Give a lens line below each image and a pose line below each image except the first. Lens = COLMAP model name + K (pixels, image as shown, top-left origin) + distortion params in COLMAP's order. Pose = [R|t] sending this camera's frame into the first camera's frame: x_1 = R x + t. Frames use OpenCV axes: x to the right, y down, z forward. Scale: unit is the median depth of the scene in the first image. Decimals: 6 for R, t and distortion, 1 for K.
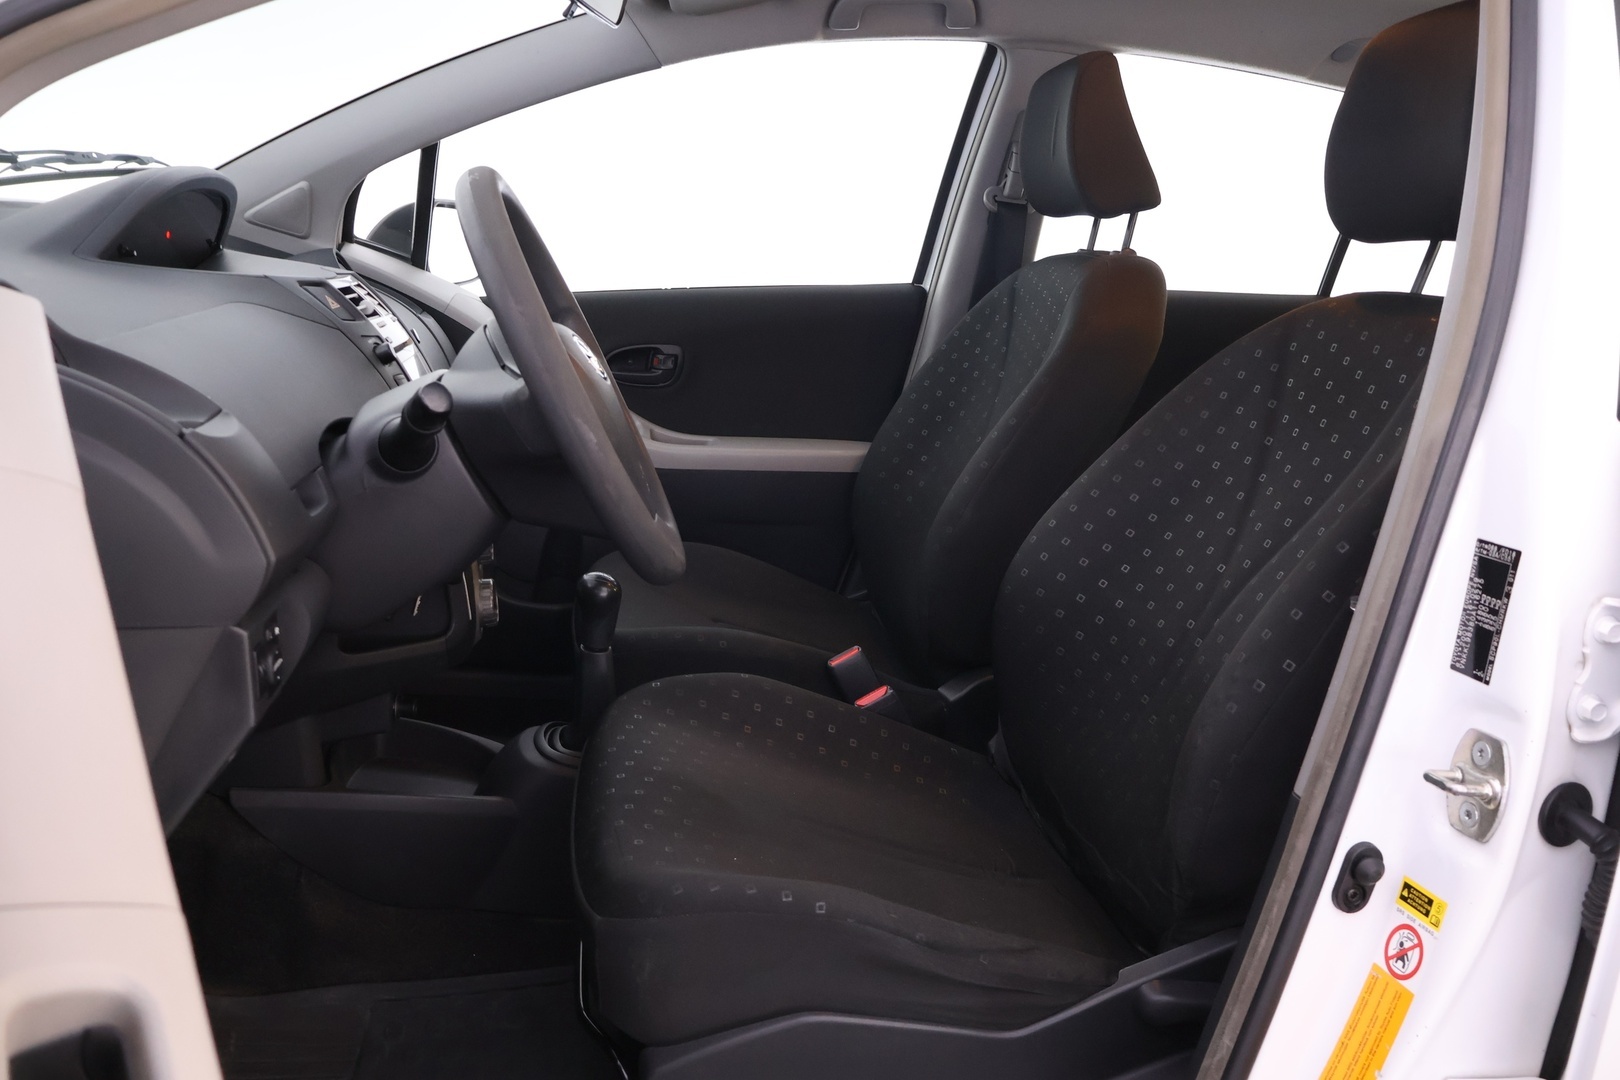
lens RADIAL K [[1361.8, 0, 810.0], [0, 1361.8, 540.0], [0, 0, 1]] dist [-0.001344, 0.004417]
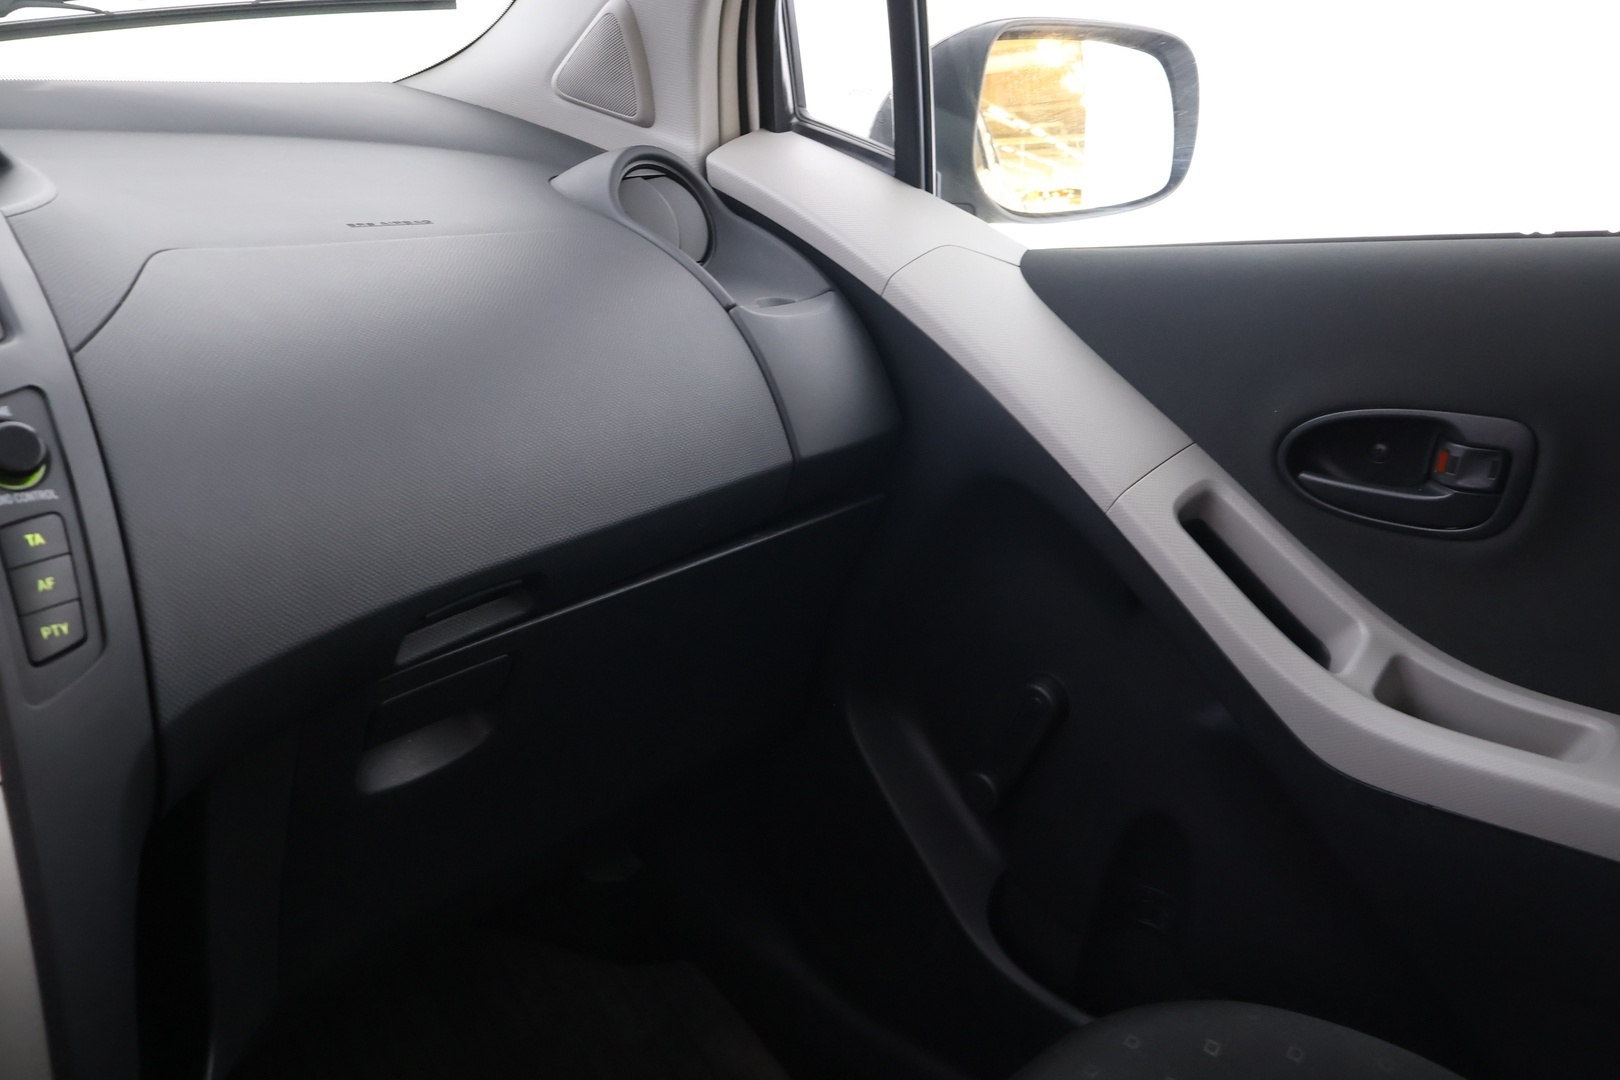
lens RADIAL K [[1361.8, 0, 810.0], [0, 1361.8, 540.0], [0, 0, 1]] dist [-0.001344, 0.004417]
pose [[0.666687, 0.177663, -0.723854, 0.030842], [-0.125152, 0.984071, 0.126263, -0.147983], [0.734756, 0.006414, 0.678301, 0.726929]]
